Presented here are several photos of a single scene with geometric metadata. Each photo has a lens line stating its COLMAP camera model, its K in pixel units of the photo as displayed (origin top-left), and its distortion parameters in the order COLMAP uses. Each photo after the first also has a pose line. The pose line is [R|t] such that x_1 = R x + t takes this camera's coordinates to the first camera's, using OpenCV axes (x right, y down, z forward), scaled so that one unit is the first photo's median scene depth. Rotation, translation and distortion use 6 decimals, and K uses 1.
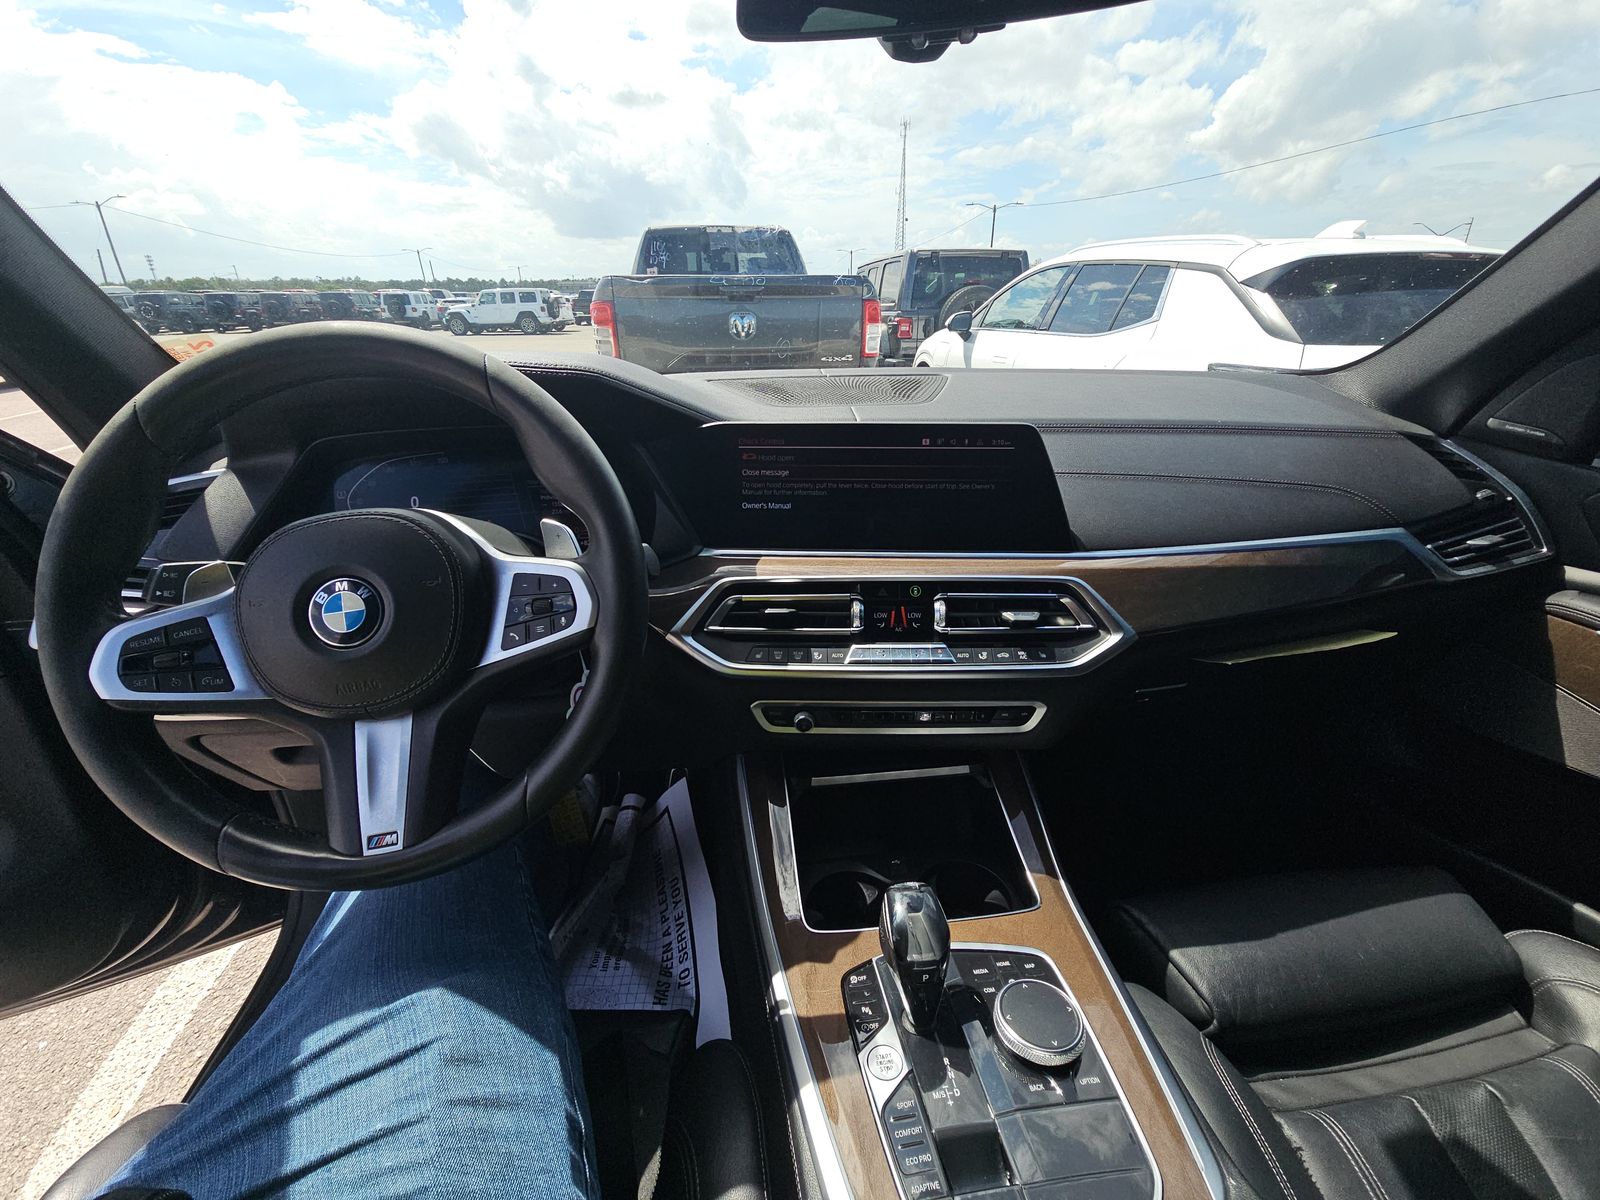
lens RADIAL K [[656.4, 0, 800.0], [0, 656.4, 600.0], [0, 0, 1]] dist [0.015248, -0.015655]
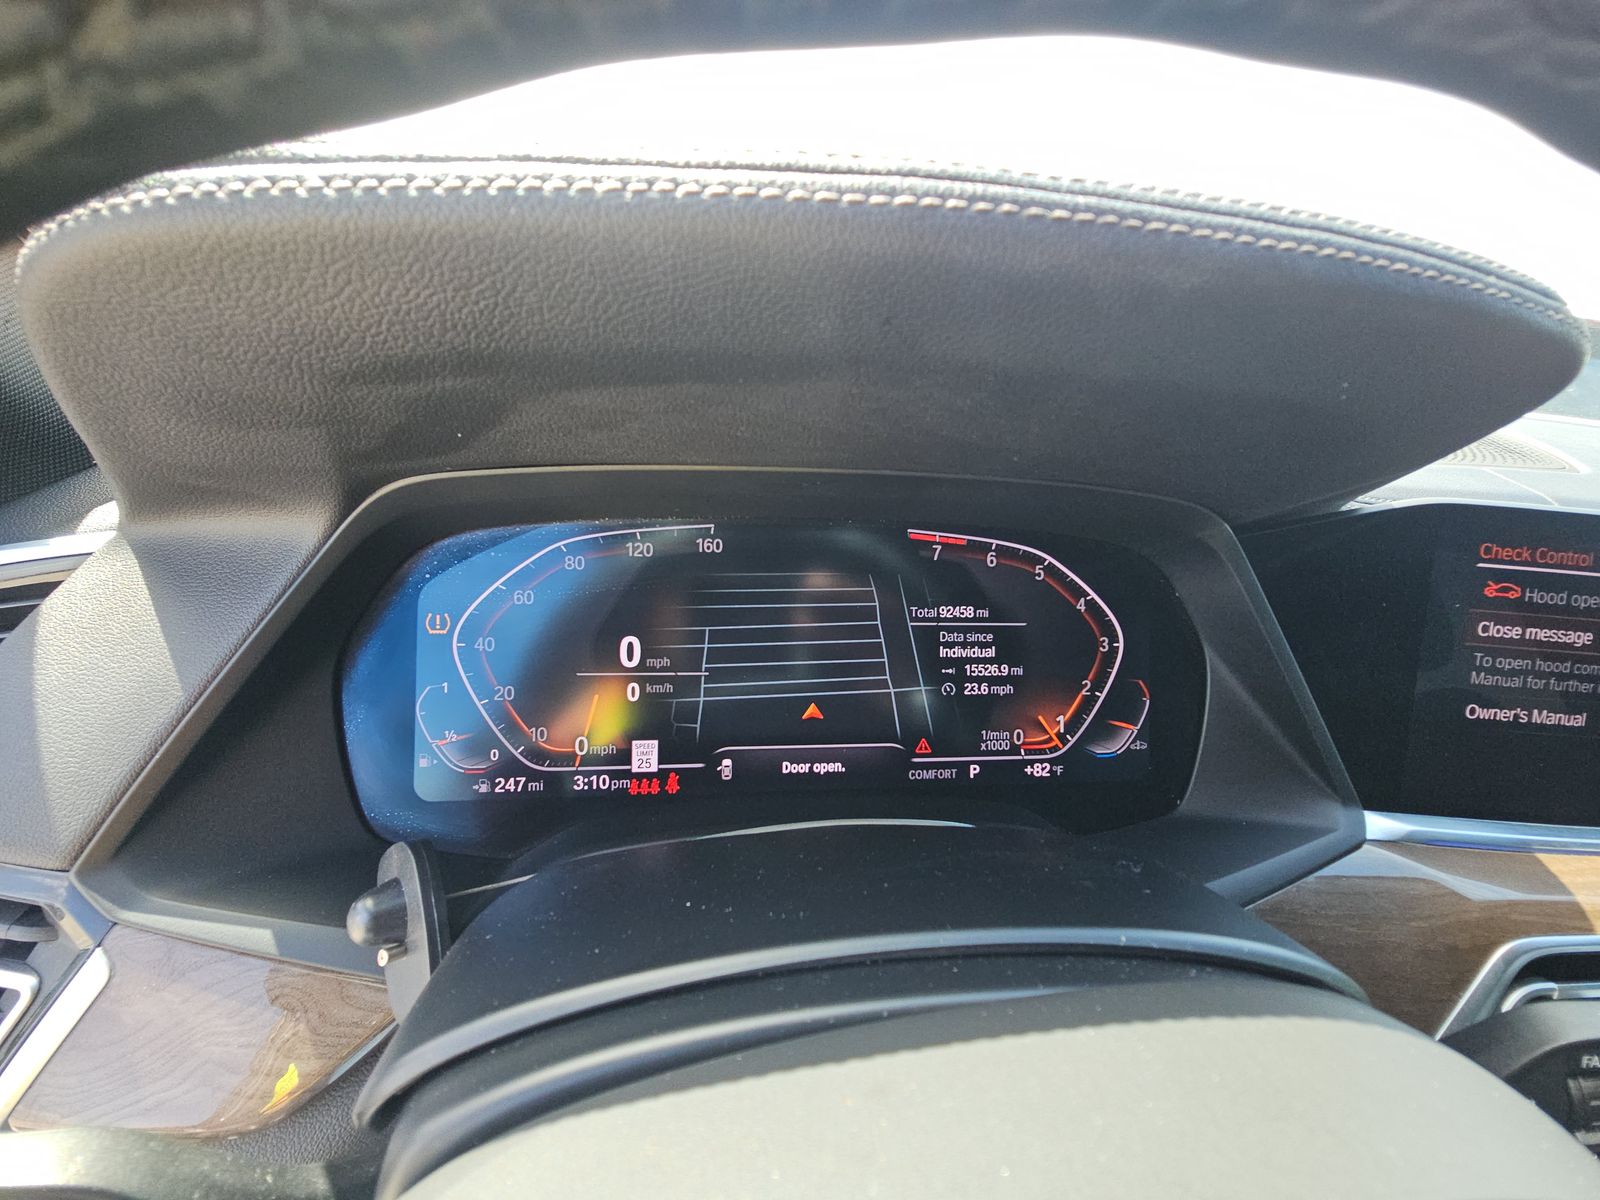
lens RADIAL K [[655.7, 0, 800.0], [0, 655.7, 600.0], [0, 0, 1]] dist [0.024343, -0.020291]
pose [[0.997433, 0.064813, 0.030447, -0.533917], [-0.063091, 0.996520, -0.054477, -0.174523], [-0.033872, 0.052416, 0.998051, 0.660027]]
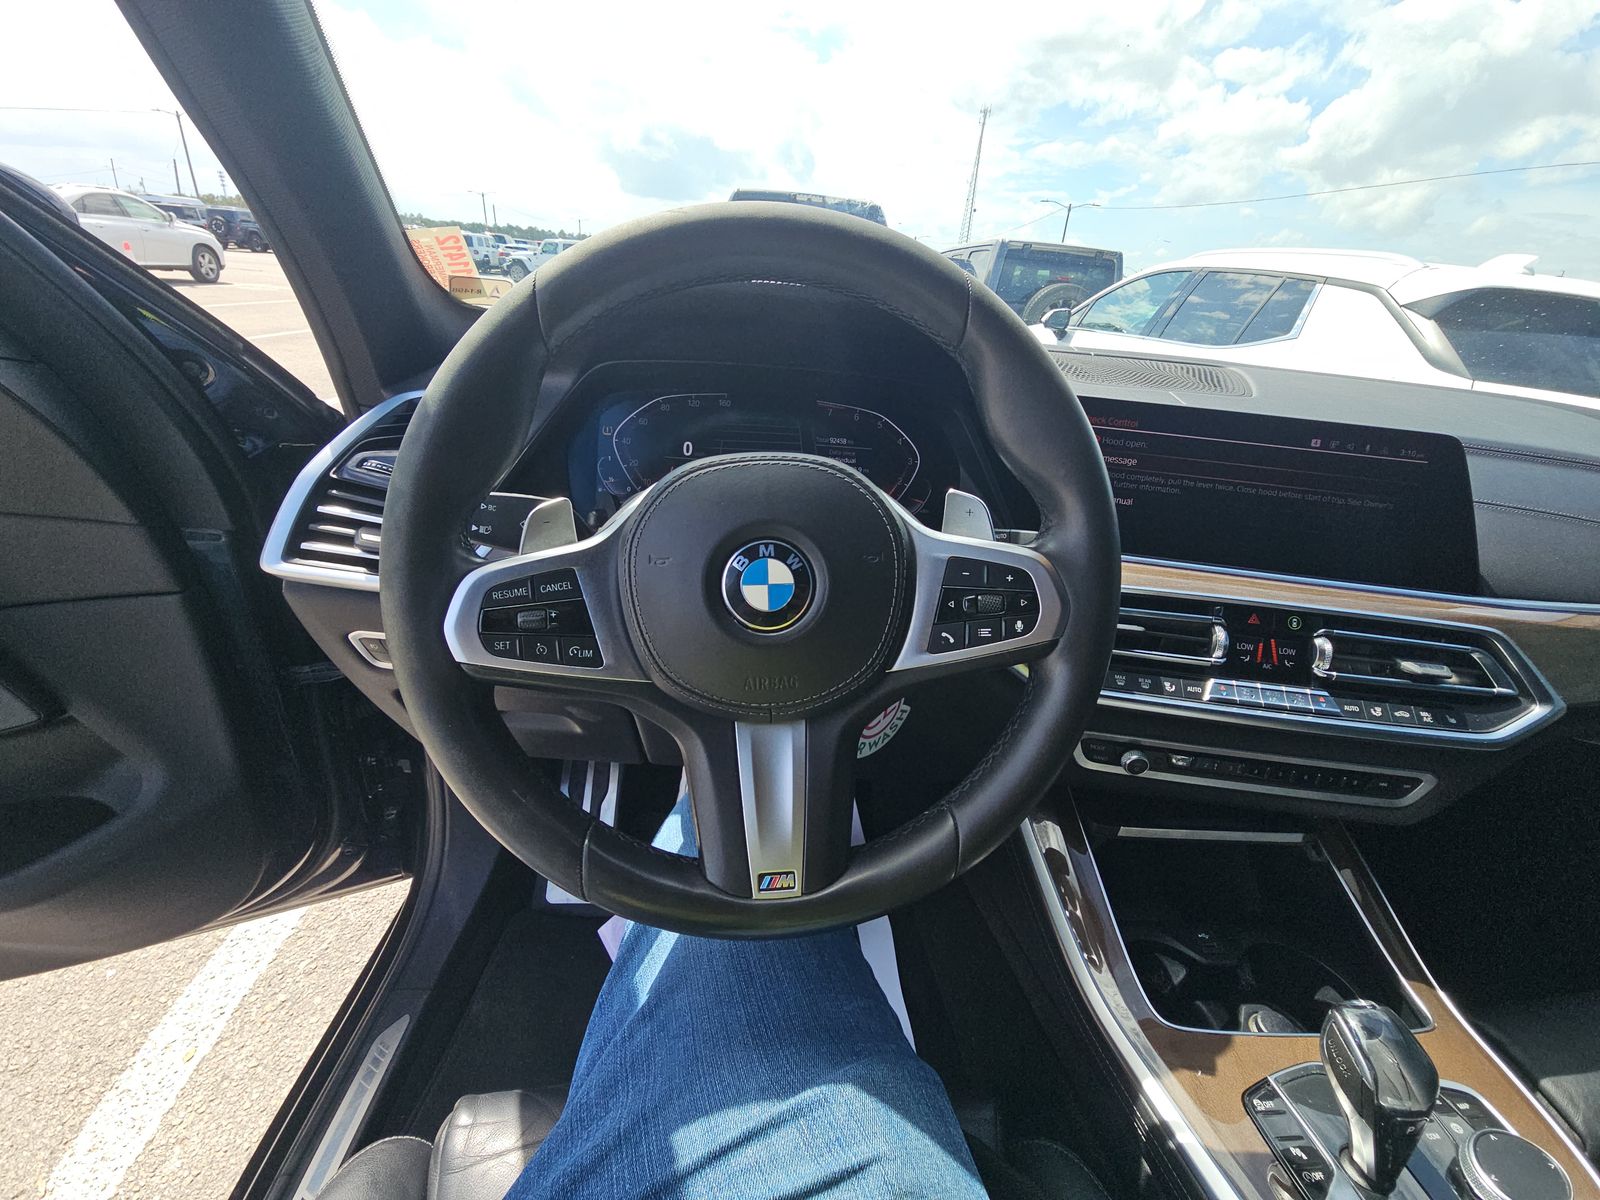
lens RADIAL K [[655.7, 0, 800.0], [0, 655.7, 600.0], [0, 0, 1]] dist [0.024343, -0.020291]
pose [[0.992796, 0.116157, -0.029399, -0.417662], [-0.115392, 0.992966, 0.026515, 0.007460], [0.032273, -0.022932, 0.999216, 0.156070]]
